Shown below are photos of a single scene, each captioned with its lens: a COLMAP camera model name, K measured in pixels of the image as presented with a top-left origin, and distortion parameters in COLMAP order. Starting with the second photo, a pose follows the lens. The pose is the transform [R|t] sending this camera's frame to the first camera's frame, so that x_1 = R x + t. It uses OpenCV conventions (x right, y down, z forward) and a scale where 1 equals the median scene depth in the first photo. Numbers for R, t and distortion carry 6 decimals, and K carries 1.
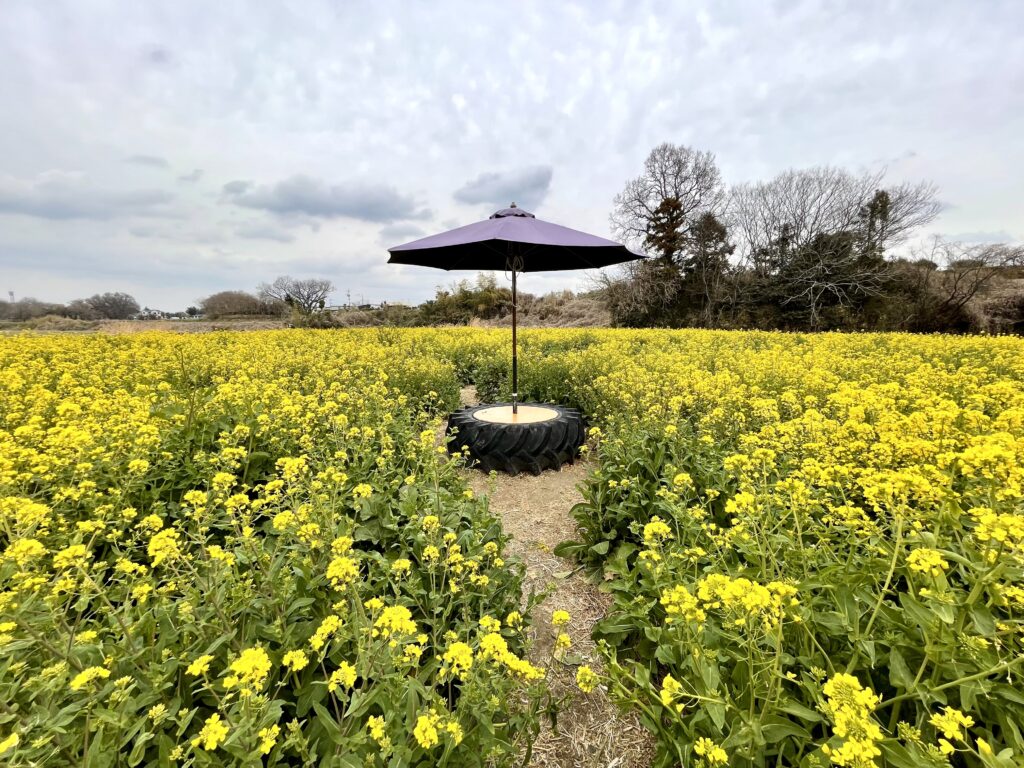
lens RADIAL K [[413.2, 0, 510.2], [0, 413.2, 387.3], [0, 0, 1]] dist [-0.000189, -0.000151]
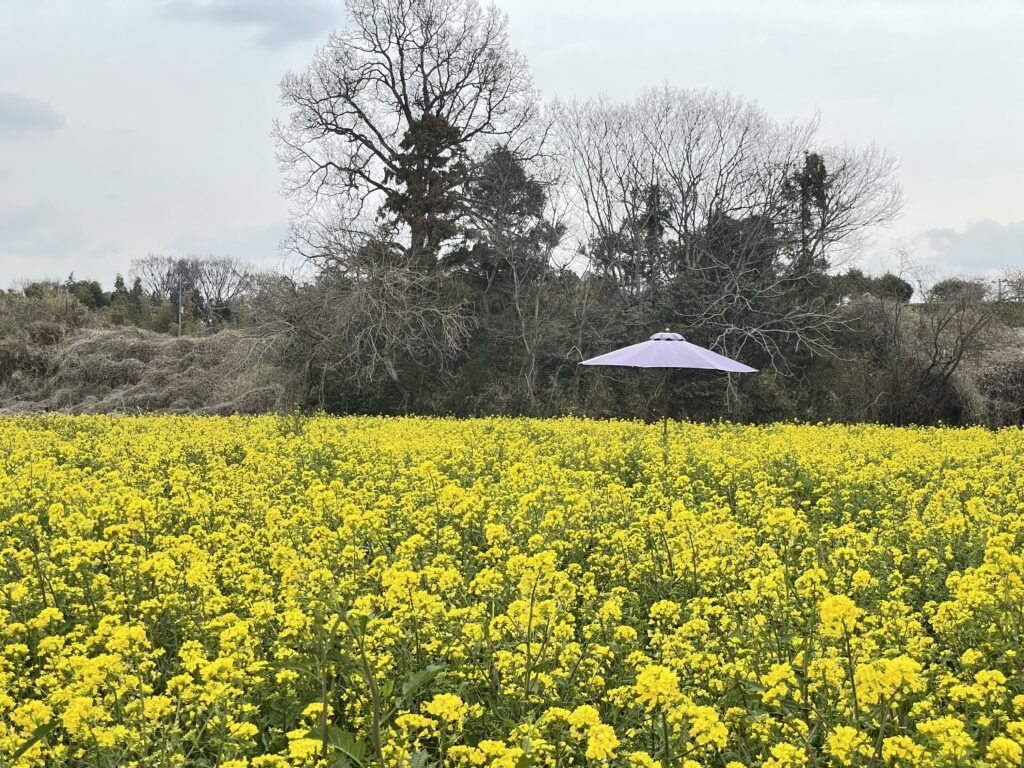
lens RADIAL K [[1560.8, 0, 512.0], [0, 1560.8, 384.0], [0, 0, 1]] dist [-0.179499, 0.016129]
pose [[0.864885, 0.013933, 0.501777, -0.325566], [0.067267, 0.987382, -0.143362, 0.048483], [-0.497443, 0.157745, 0.853034, -0.344291]]
